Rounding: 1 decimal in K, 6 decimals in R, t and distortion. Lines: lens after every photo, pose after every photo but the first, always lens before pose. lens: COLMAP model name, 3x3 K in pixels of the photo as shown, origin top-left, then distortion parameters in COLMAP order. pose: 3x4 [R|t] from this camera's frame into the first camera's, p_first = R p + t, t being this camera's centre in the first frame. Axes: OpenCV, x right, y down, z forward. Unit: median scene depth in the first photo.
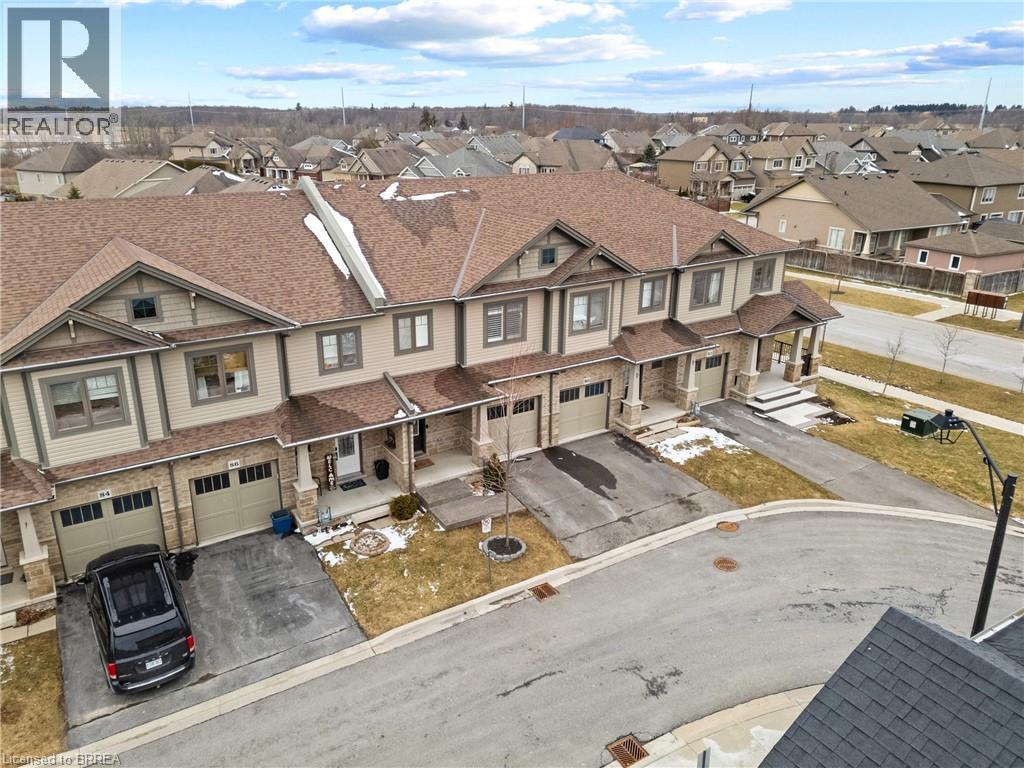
lens RADIAL K [[767.7, 0, 508.0], [0, 767.7, 382.6], [0, 0, 1]] dist [0.056255, -0.007951]
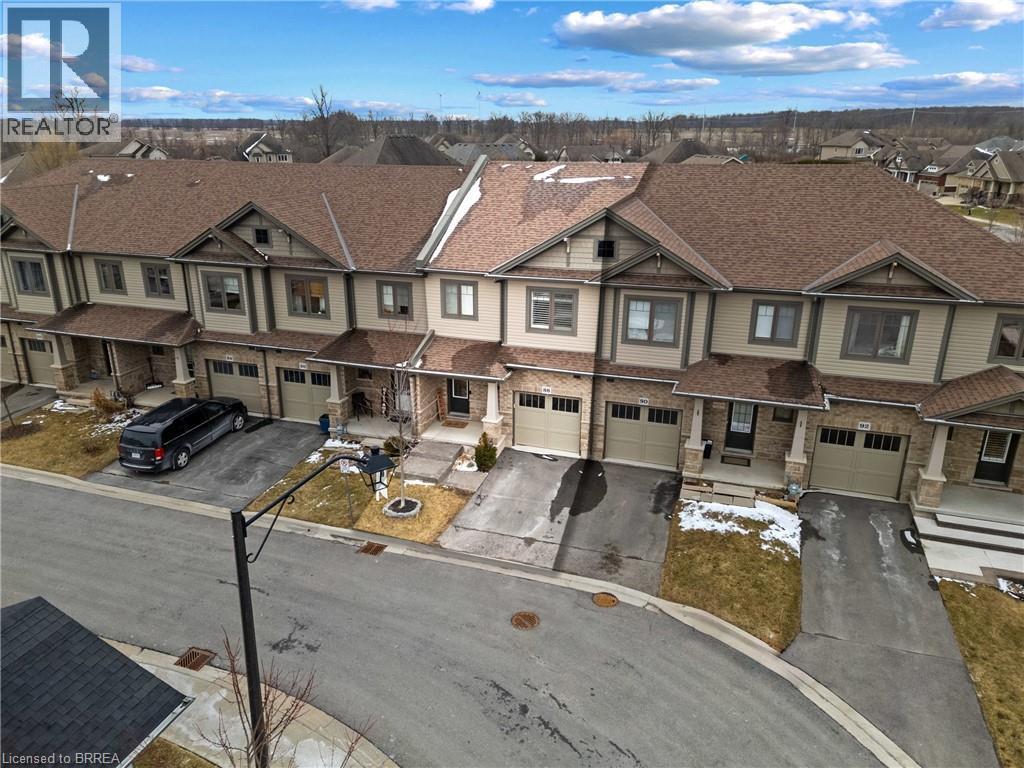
lens RADIAL K [[767.7, 0, 506.4], [0, 767.7, 384.0], [0, 0, 1]] dist [0.056255, -0.007951]
pose [[0.611478, 0.253422, -0.749581, 0.708712], [-0.257263, 0.959529, 0.114537, -0.087154], [0.748271, 0.122803, 0.651928, 0.346287]]
